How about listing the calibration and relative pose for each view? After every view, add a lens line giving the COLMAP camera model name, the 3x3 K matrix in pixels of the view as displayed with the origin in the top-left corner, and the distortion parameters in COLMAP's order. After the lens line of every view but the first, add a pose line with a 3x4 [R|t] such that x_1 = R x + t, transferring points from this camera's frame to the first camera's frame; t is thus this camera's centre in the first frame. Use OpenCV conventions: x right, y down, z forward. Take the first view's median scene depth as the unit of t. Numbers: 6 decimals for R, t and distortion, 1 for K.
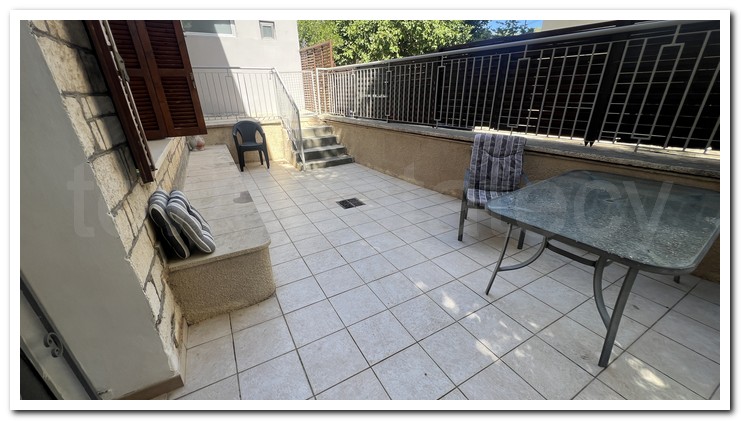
lens RADIAL K [[279.8, 0, 367.0], [0, 279.8, 211.3], [0, 0, 1]] dist [-0.001293, 0.000424]
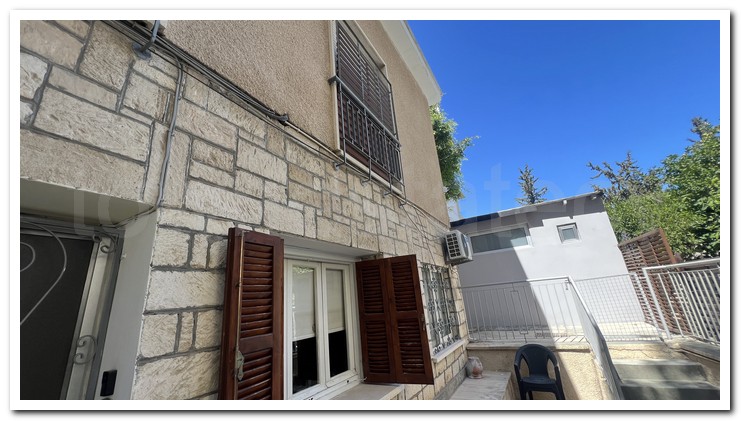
lens RADIAL K [[279.8, 0, 368.6], [0, 279.8, 213.4], [0, 0, 1]] dist [-0.001293, 0.000424]
pose [[0.505177, -0.287711, -0.813645, 0.071884], [-0.269201, 0.843219, -0.465310, -0.133664], [0.819955, 0.454098, 0.348523, 0.166440]]
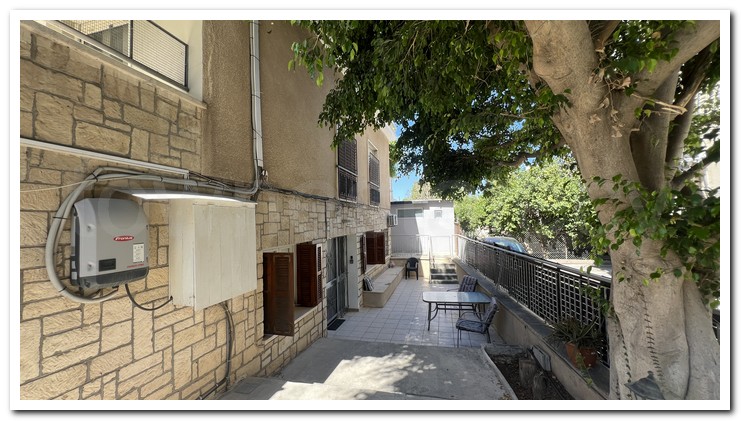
lens RADIAL K [[279.8, 0, 369.8], [0, 279.8, 212.4], [0, 0, 1]] dist [-0.001293, 0.000424]
pose [[0.728392, -0.021448, -0.684825, 0.797736], [-0.263820, 0.913664, -0.309219, 0.121542], [0.632333, 0.405903, 0.659847, -0.787782]]
